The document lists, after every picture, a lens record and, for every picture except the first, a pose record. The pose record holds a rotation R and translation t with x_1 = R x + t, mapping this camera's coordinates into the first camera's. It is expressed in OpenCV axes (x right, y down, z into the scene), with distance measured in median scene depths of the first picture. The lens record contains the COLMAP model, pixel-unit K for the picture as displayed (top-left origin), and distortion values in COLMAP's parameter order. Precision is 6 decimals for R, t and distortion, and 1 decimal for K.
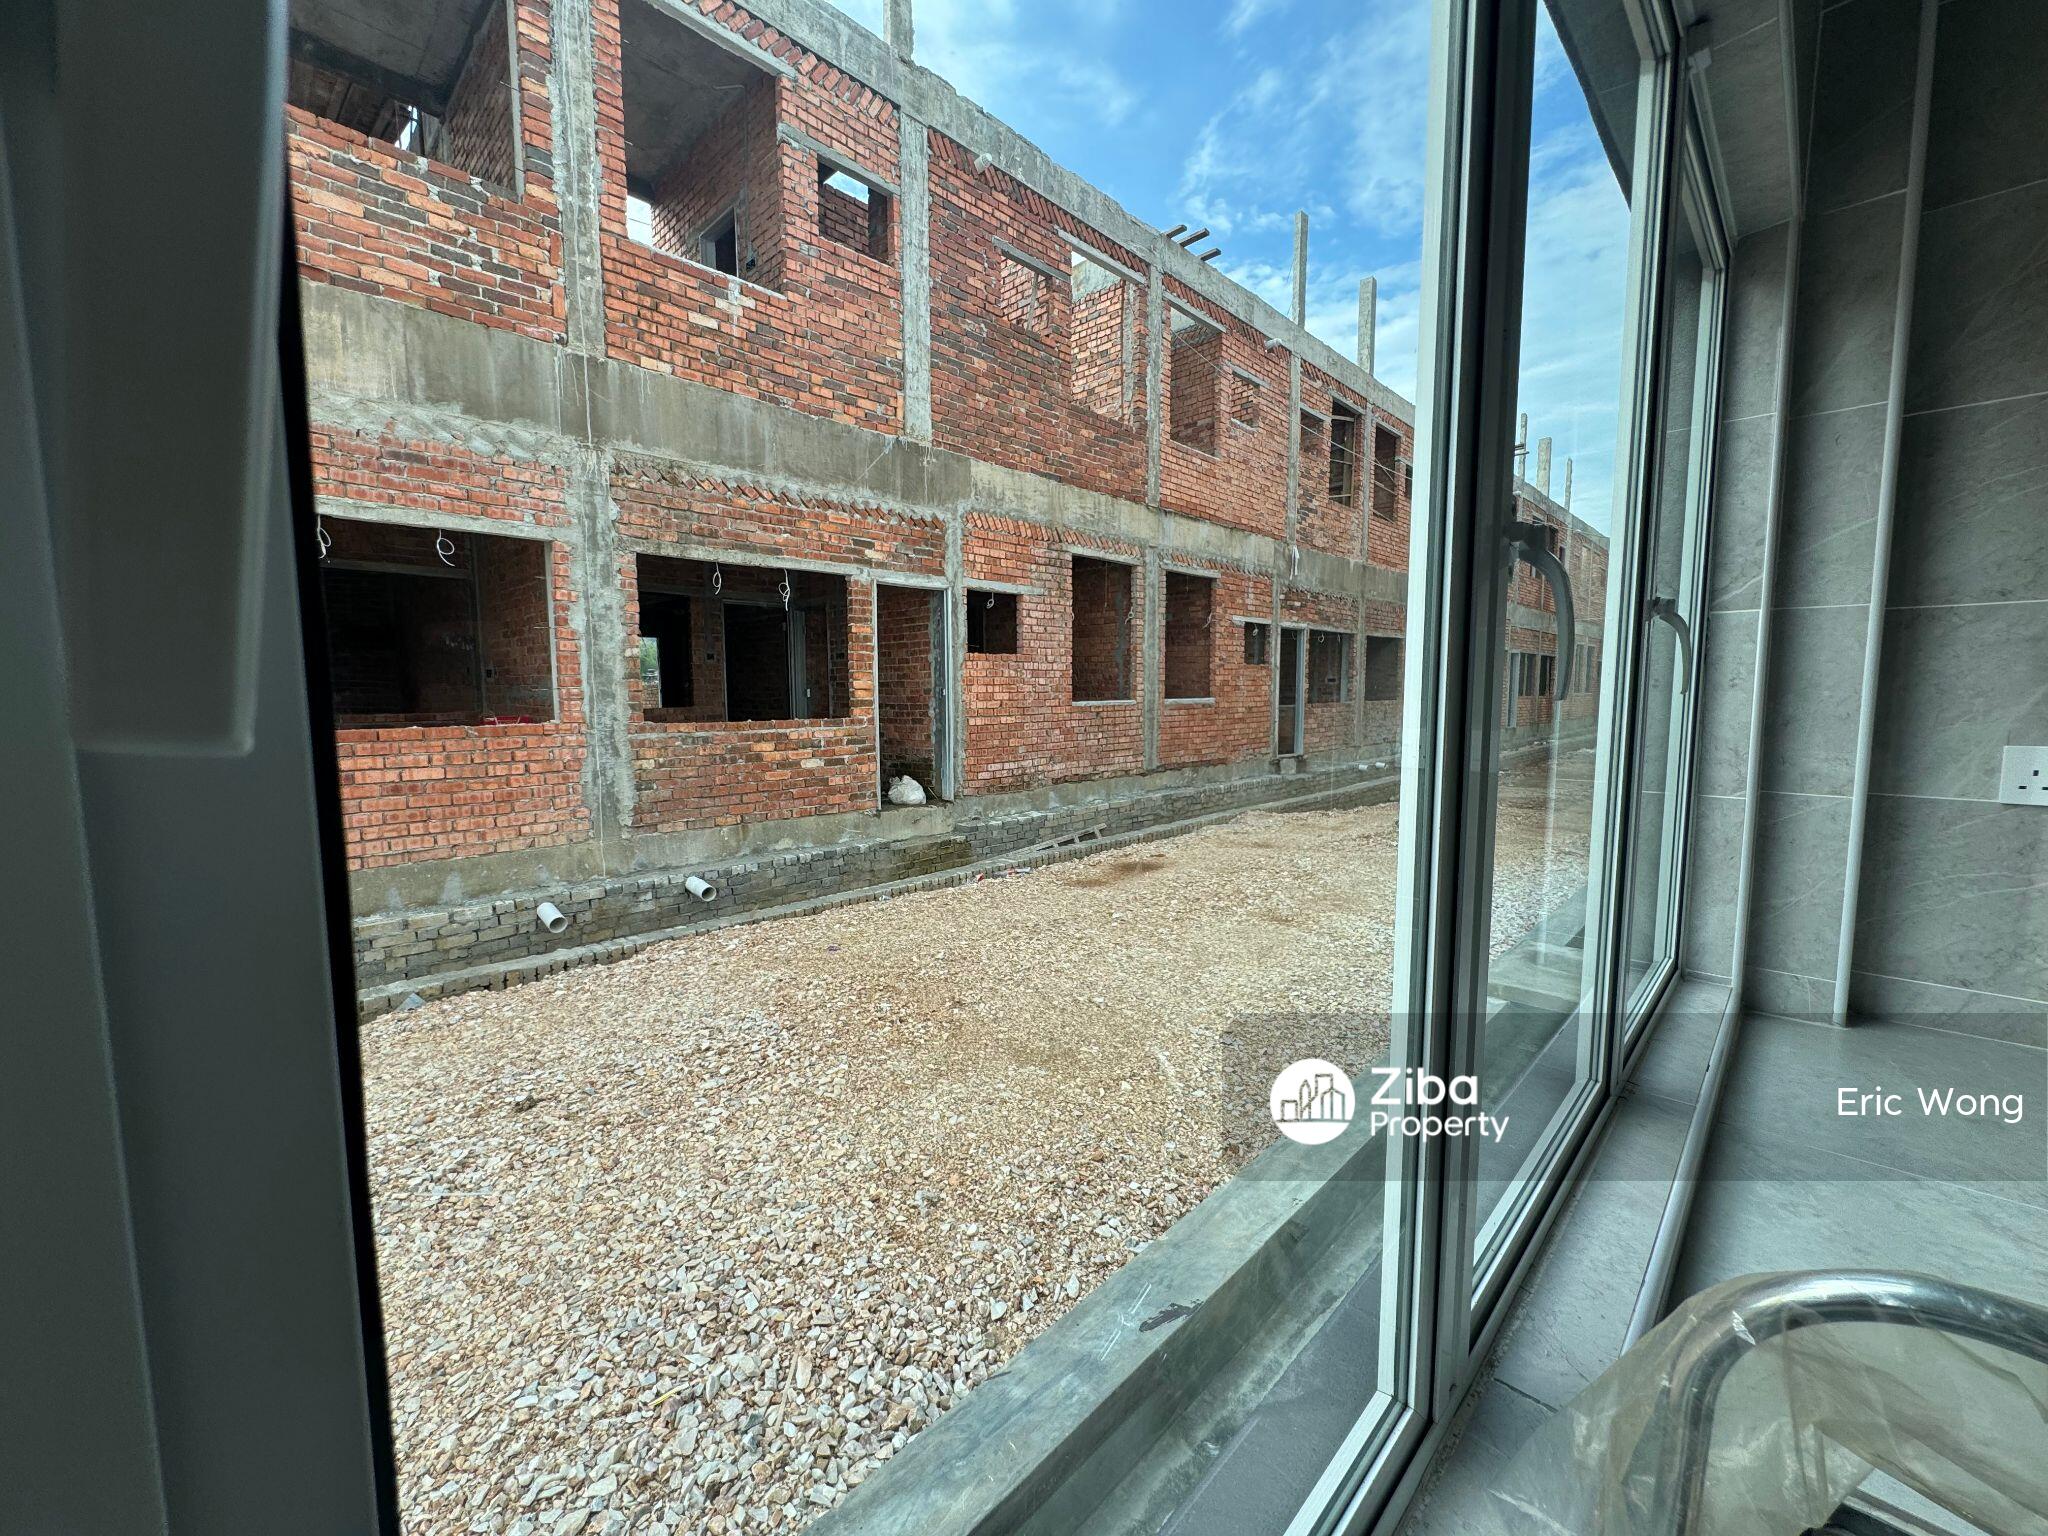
lens RADIAL K [[818.4, 0, 1020.6], [0, 818.4, 770.6], [0, 0, 1]] dist [-0.002792, 0.000173]
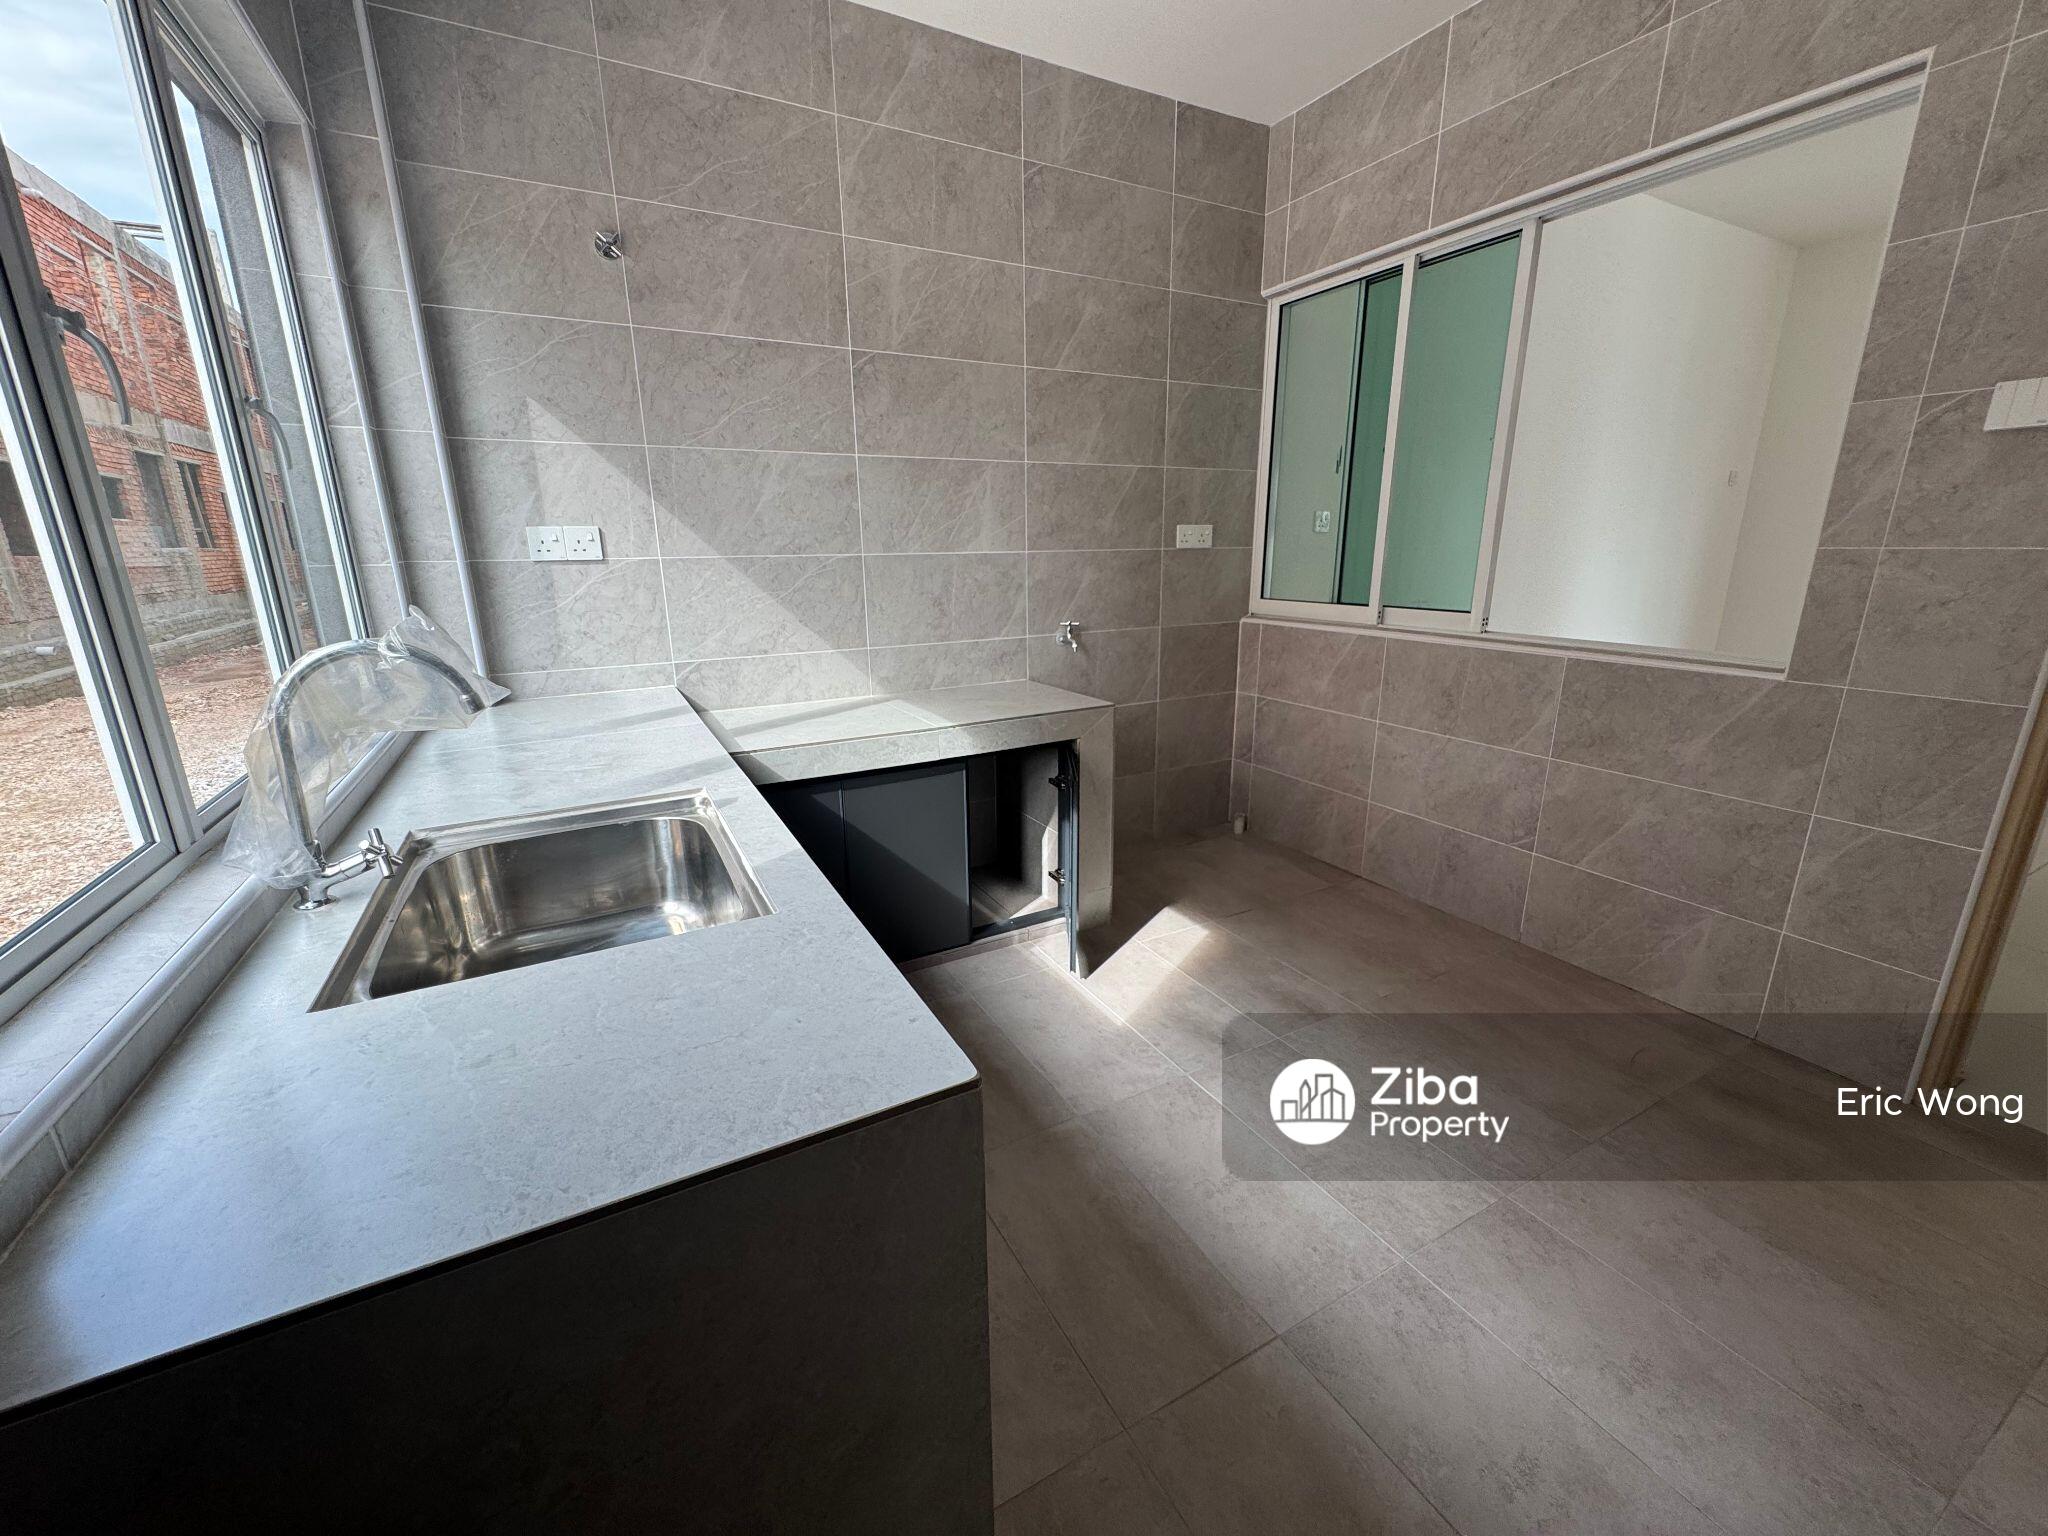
lens RADIAL K [[818.4, 0, 1023.4], [0, 818.4, 770.7], [0, 0, 1]] dist [-0.002792, 0.000173]
pose [[0.293045, -0.255896, 0.921218, -0.038864], [0.097500, 0.966493, 0.237457, 0.027509], [-0.951114, 0.020234, 0.308176, -0.092022]]
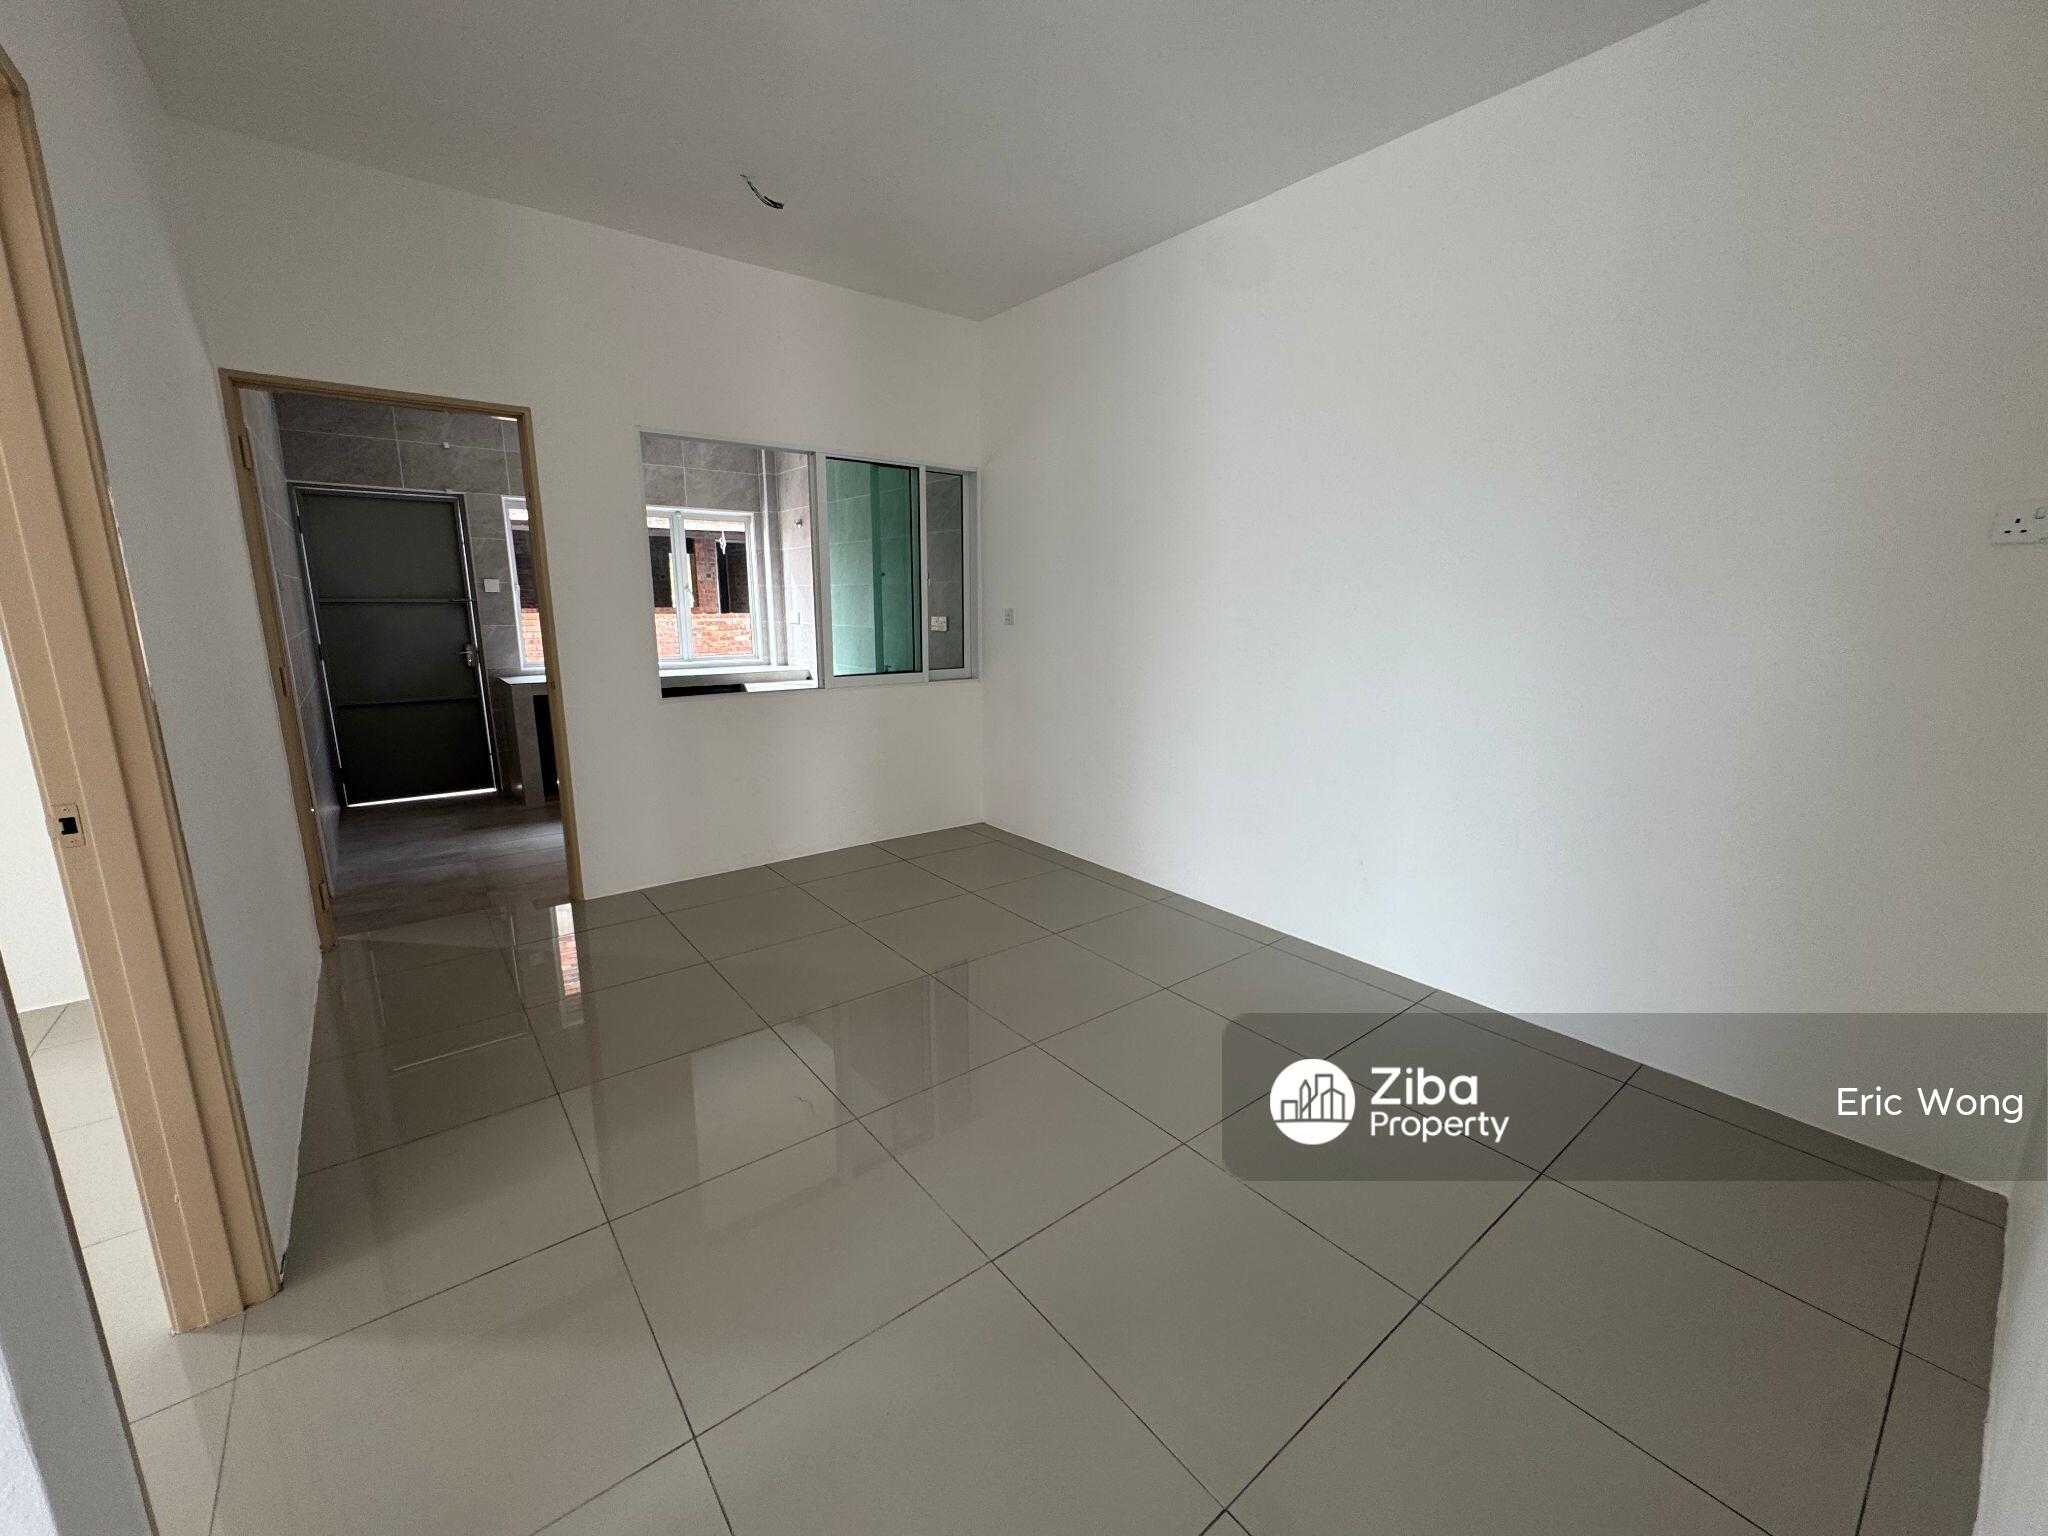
lens RADIAL K [[818.4, 0, 1019.4], [0, 818.4, 772.0], [0, 0, 1]] dist [-0.002792, 0.000173]
pose [[0.991641, 0.036828, -0.123660, 0.585819], [-0.022657, 0.993210, 0.114107, 0.063765], [0.127023, -0.110351, 0.985742, -0.741312]]
